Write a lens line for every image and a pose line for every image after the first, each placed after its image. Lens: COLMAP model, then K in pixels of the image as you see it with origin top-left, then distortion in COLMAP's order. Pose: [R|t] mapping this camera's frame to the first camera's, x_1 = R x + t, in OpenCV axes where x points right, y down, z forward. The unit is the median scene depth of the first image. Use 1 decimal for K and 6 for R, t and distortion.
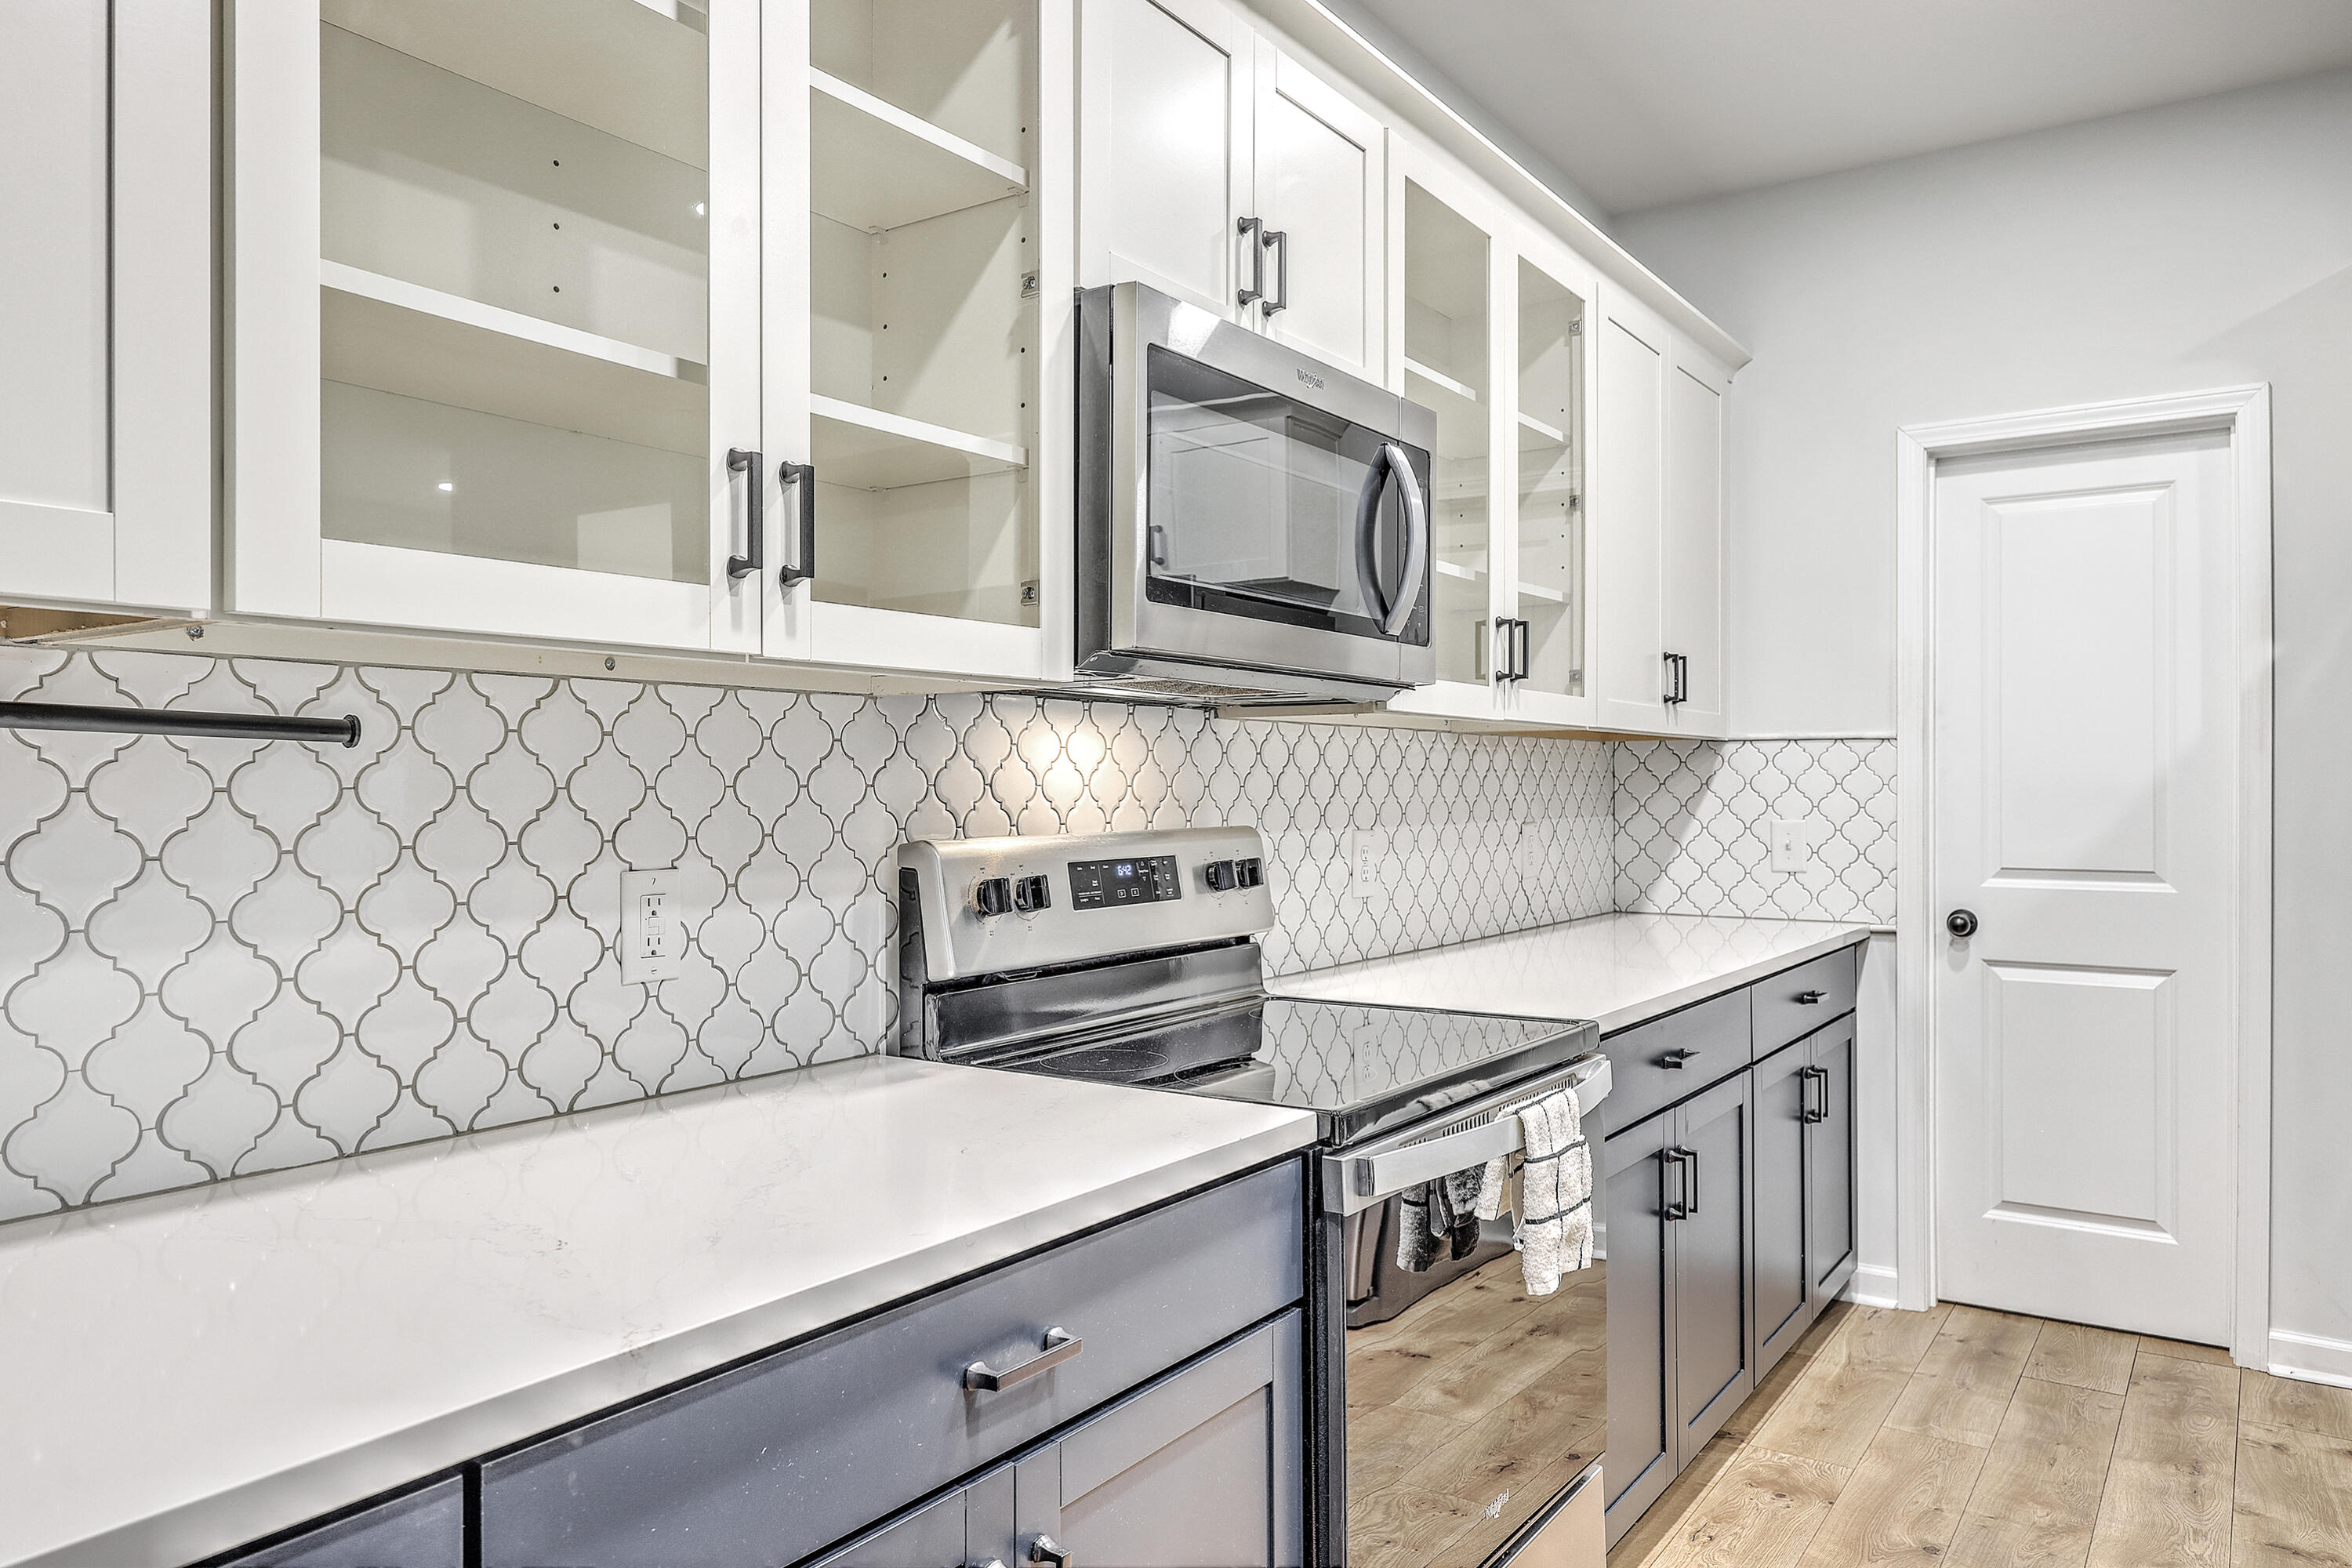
lens RADIAL K [[1579.2, 0, 1174.5], [0, 1579.2, 777.7], [0, 0, 1]] dist [-0.005175, 0.004710]
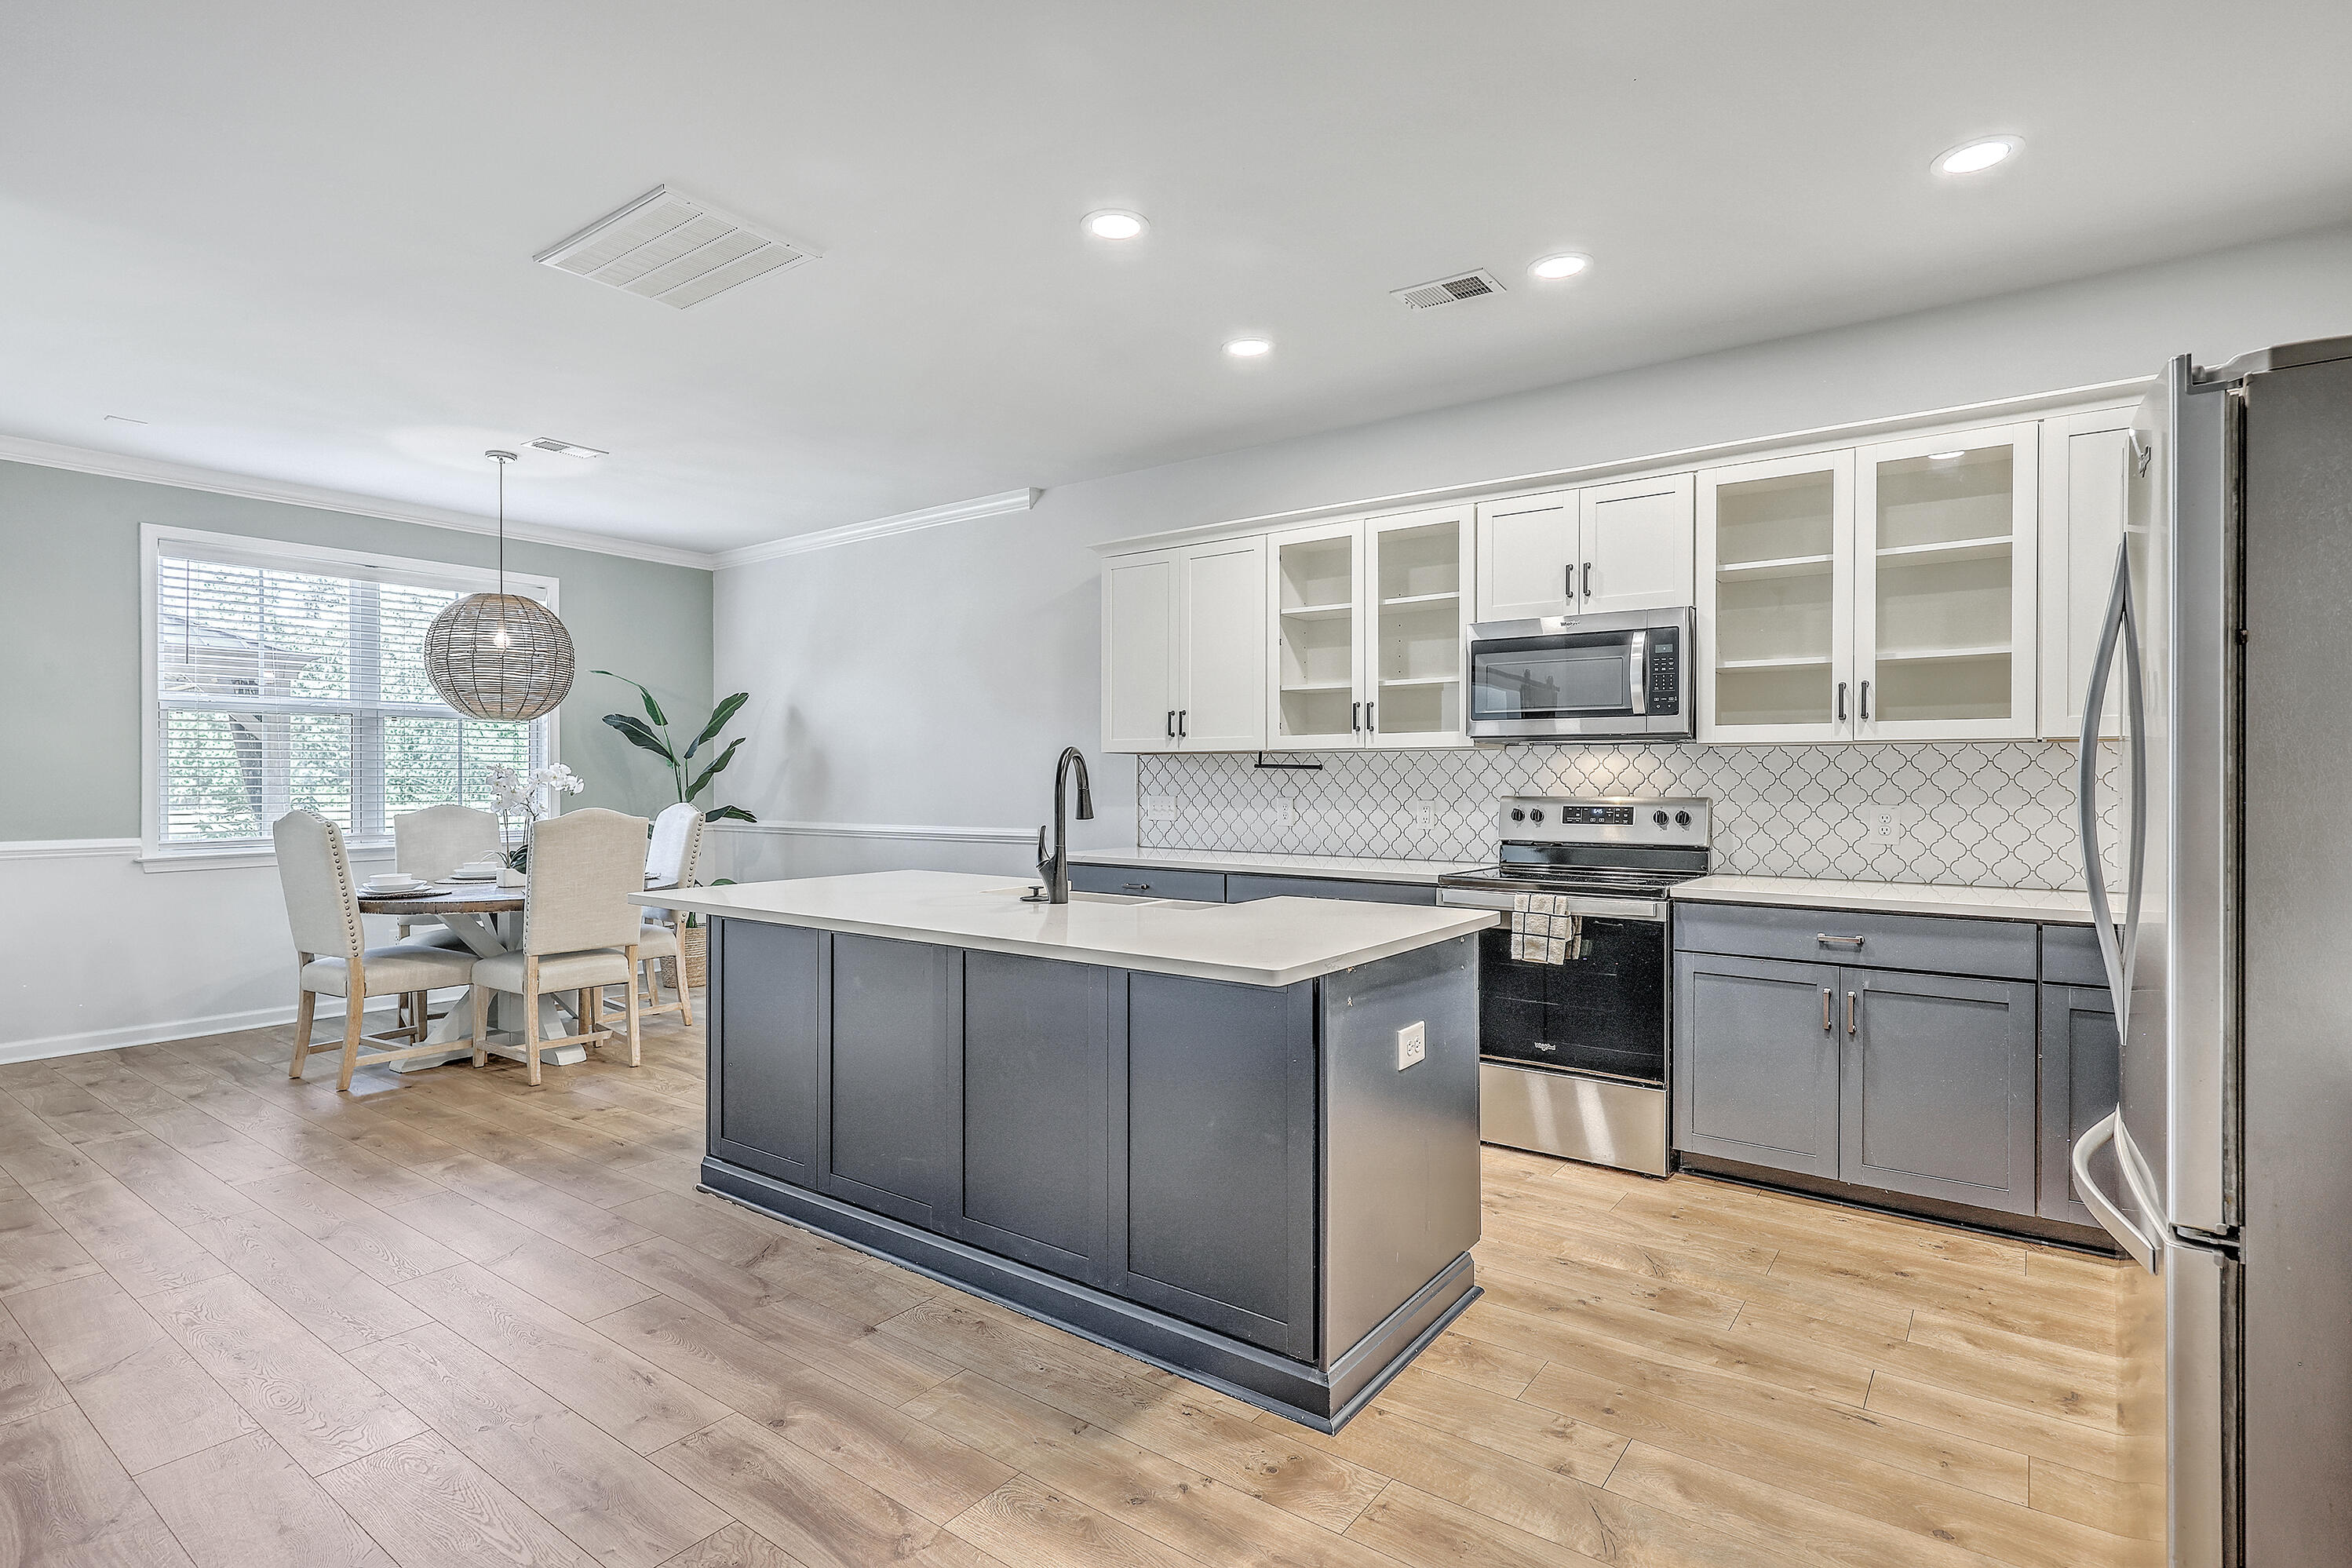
lens RADIAL K [[1152.9, 0, 1189.3], [0, 1152.9, 779.7], [0, 0, 1]] dist [-0.003284, -0.000506]
pose [[-0.027816, 0.004080, -0.999605, 1.865464], [0.004474, 0.999982, 0.003957, -0.003181], [0.999603, -0.004362, -0.027833, 0.383842]]
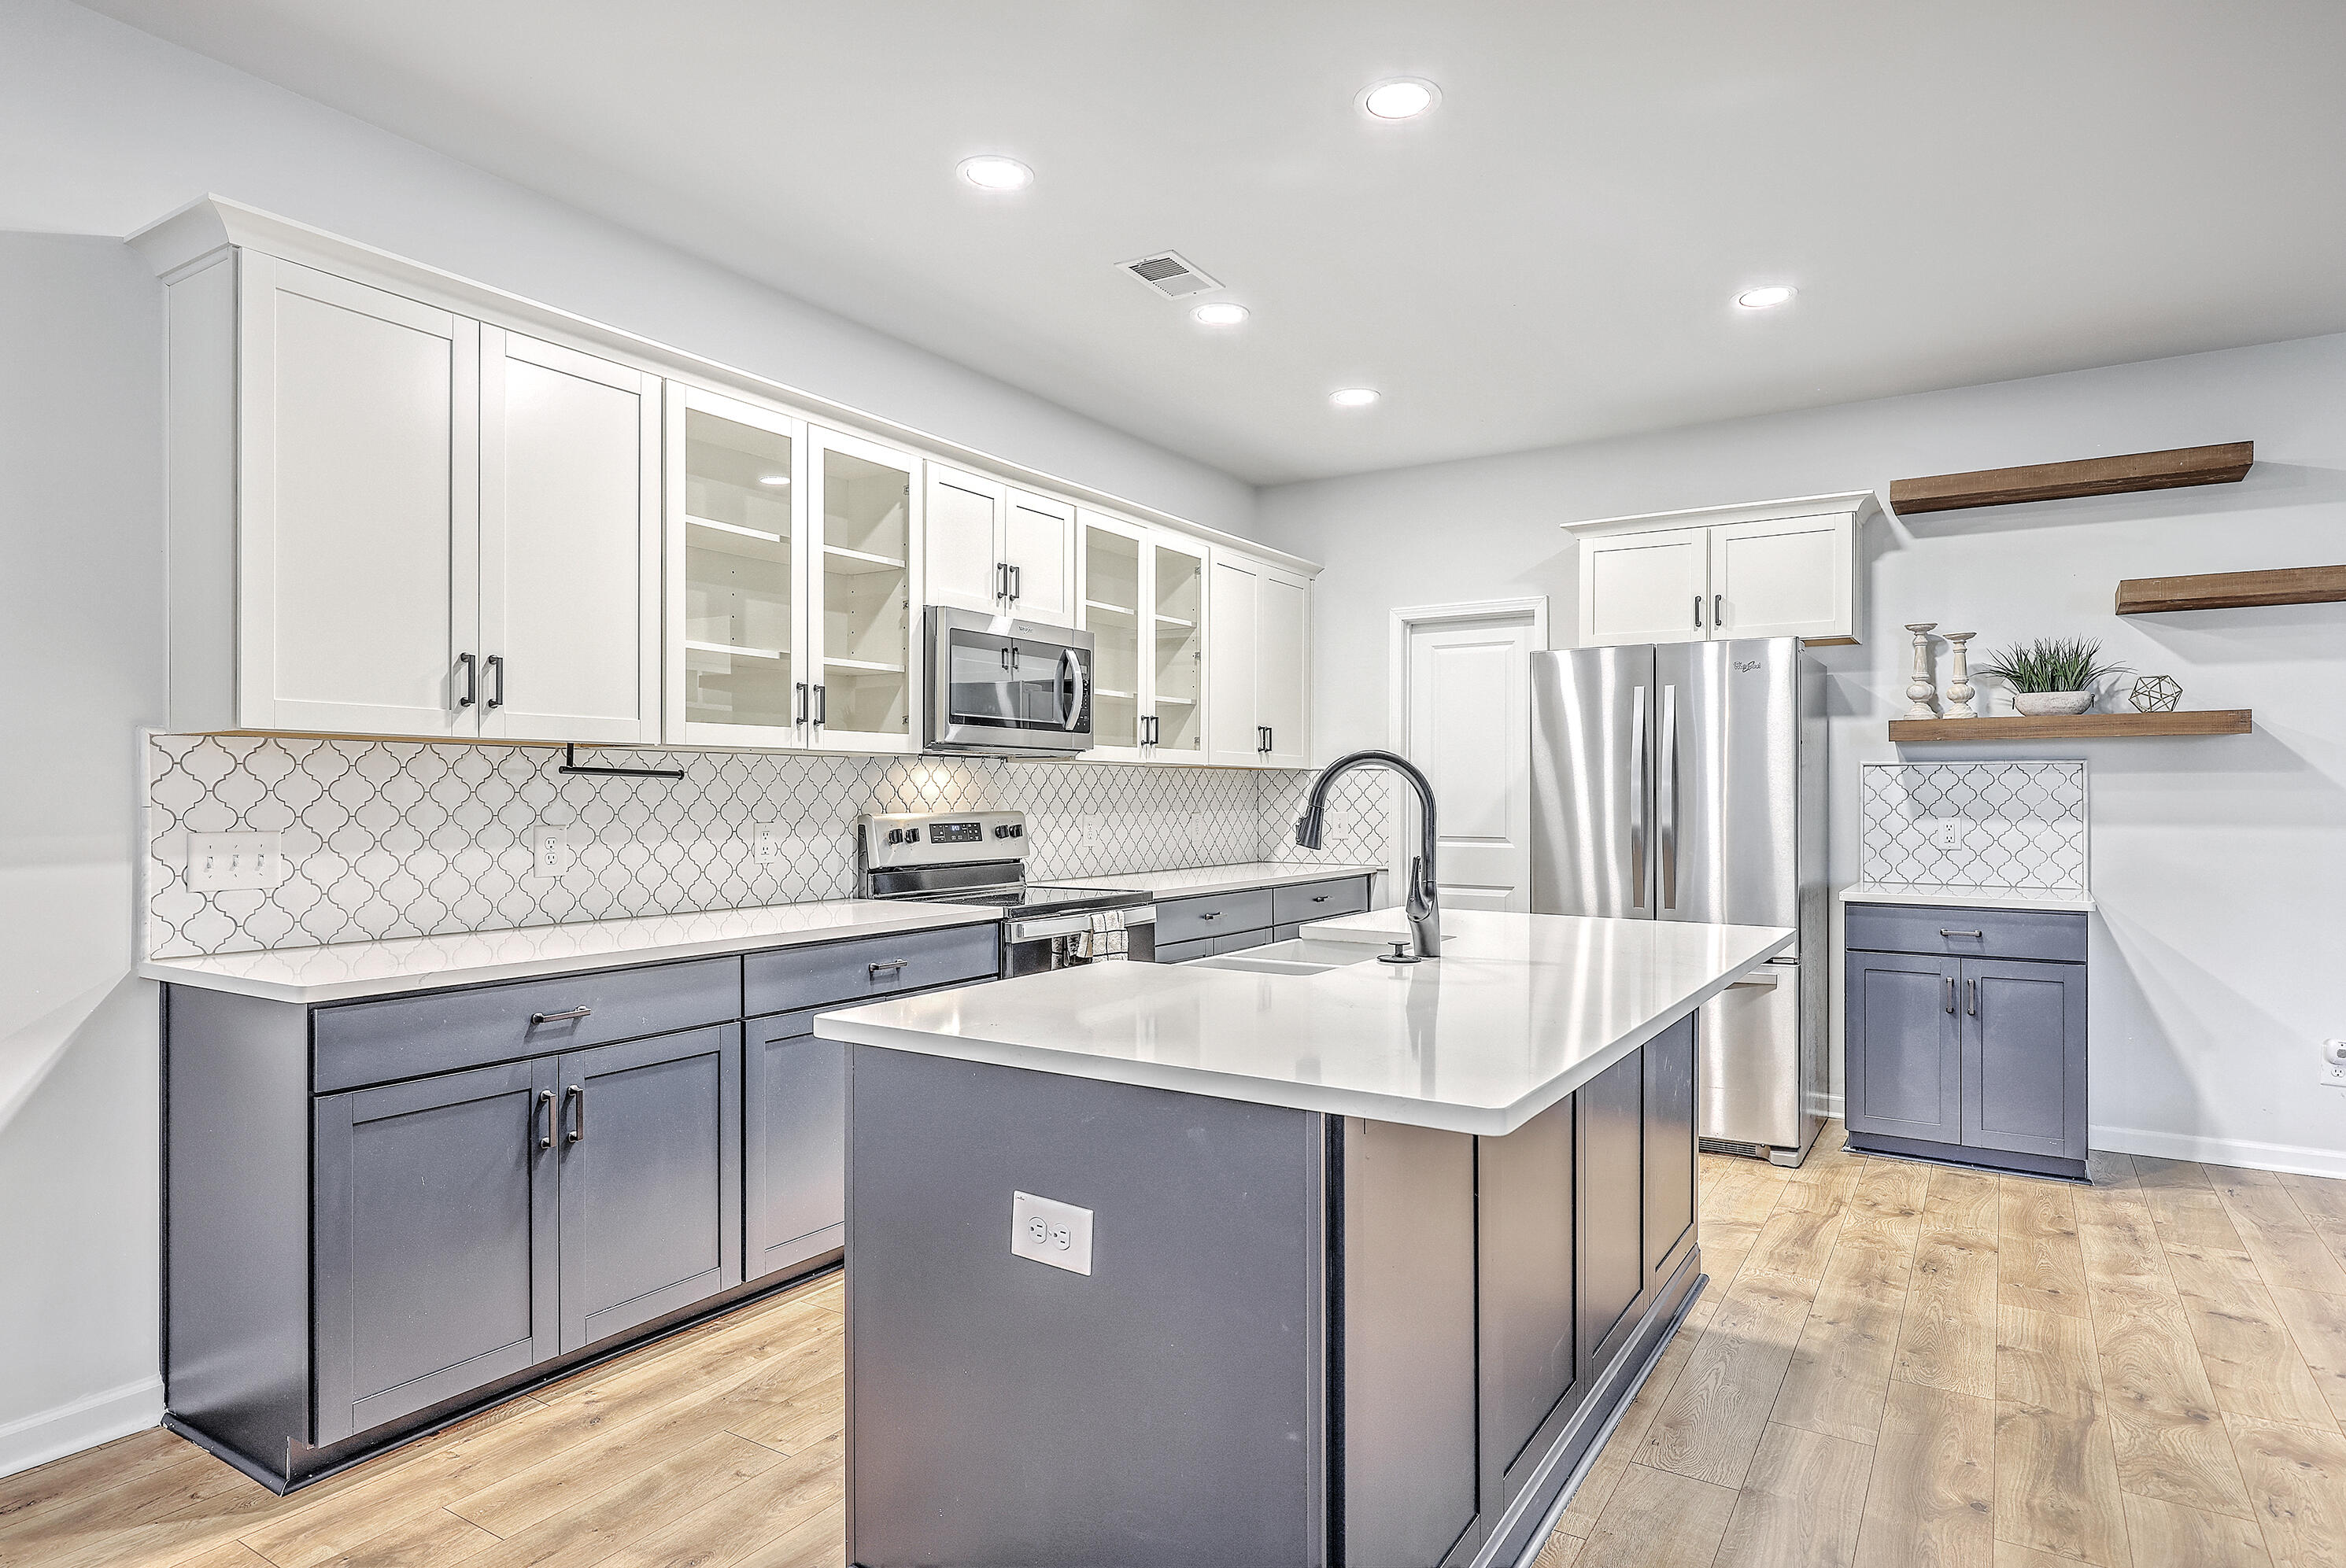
lens RADIAL K [[1310.8, 0, 1177.8], [0, 1310.8, 789.5], [0, 0, 1]] dist [-0.002077, 0.000937]
pose [[0.999112, 0.002401, 0.042064, 0.219949], [-0.002451, 0.999996, 0.001124, -0.002763], [-0.042061, -0.001226, 0.999114, -0.989888]]
